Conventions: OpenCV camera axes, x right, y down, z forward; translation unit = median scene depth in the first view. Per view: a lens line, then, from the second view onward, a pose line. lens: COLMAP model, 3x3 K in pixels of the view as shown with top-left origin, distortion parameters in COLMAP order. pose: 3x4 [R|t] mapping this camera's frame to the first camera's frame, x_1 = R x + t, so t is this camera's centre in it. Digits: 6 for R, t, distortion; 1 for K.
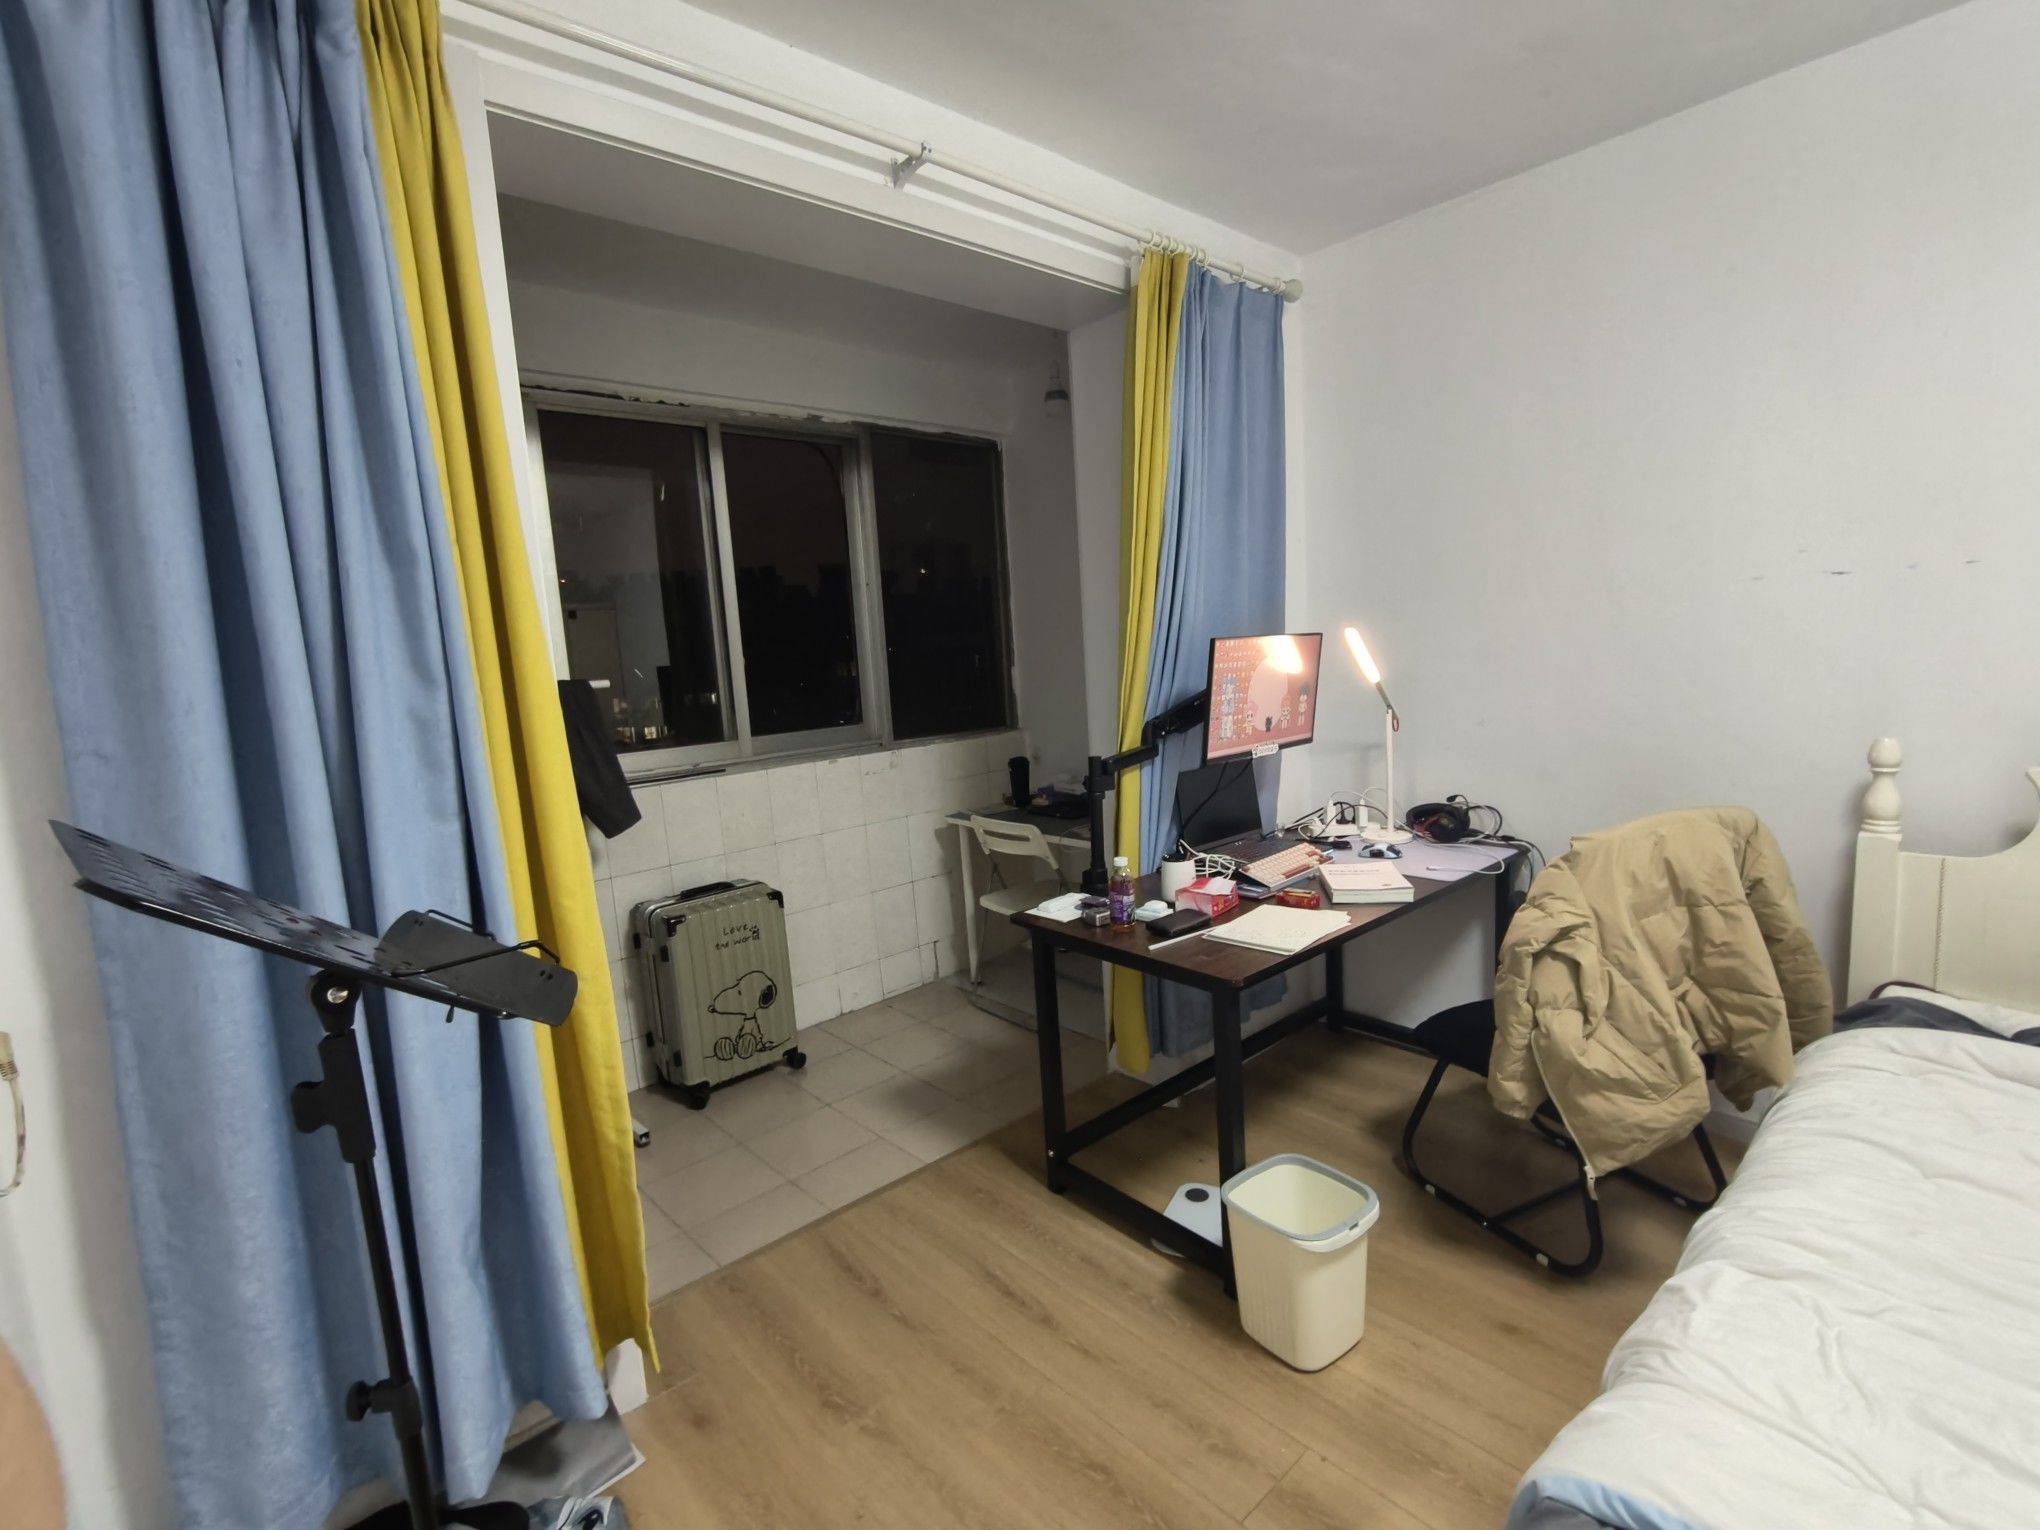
lens RADIAL K [[933.6, 0, 1027.8], [0, 933.6, 767.4], [0, 0, 1]] dist [-0.003060, -0.002390]
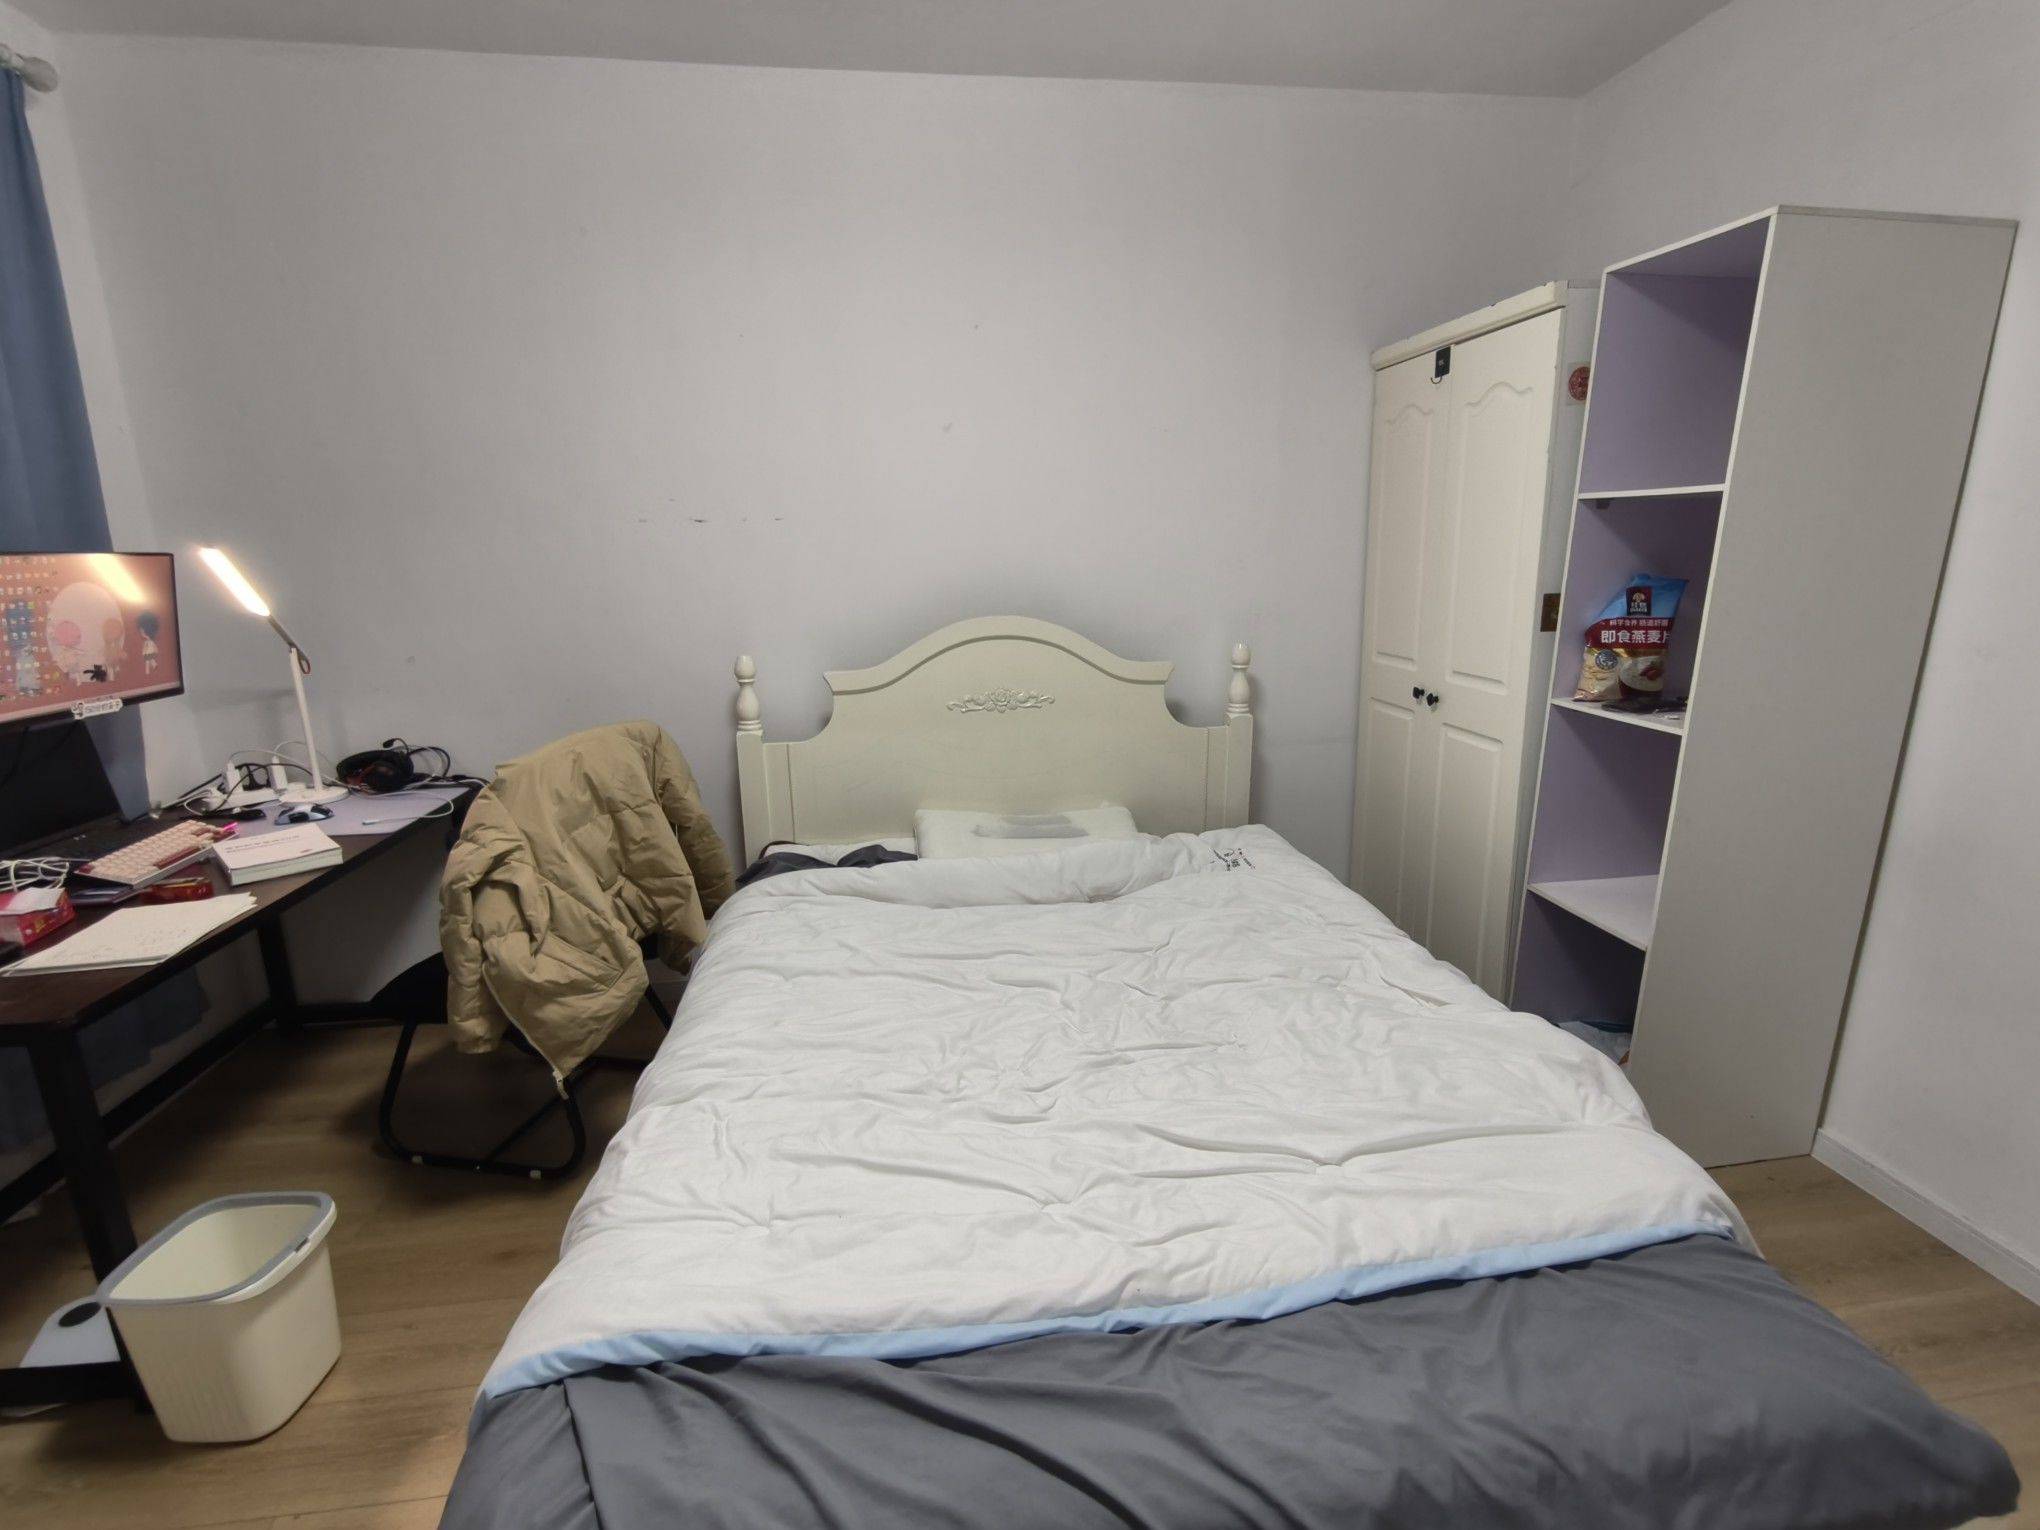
lens RADIAL K [[933.6, 0, 1023.2], [0, 933.6, 768.7], [0, 0, 1]] dist [-0.003060, -0.002390]
pose [[0.568991, -0.136240, 0.810980, 0.087649], [0.085978, 0.990632, 0.106097, 0.019673], [-0.817837, 0.009358, 0.575374, -0.047733]]
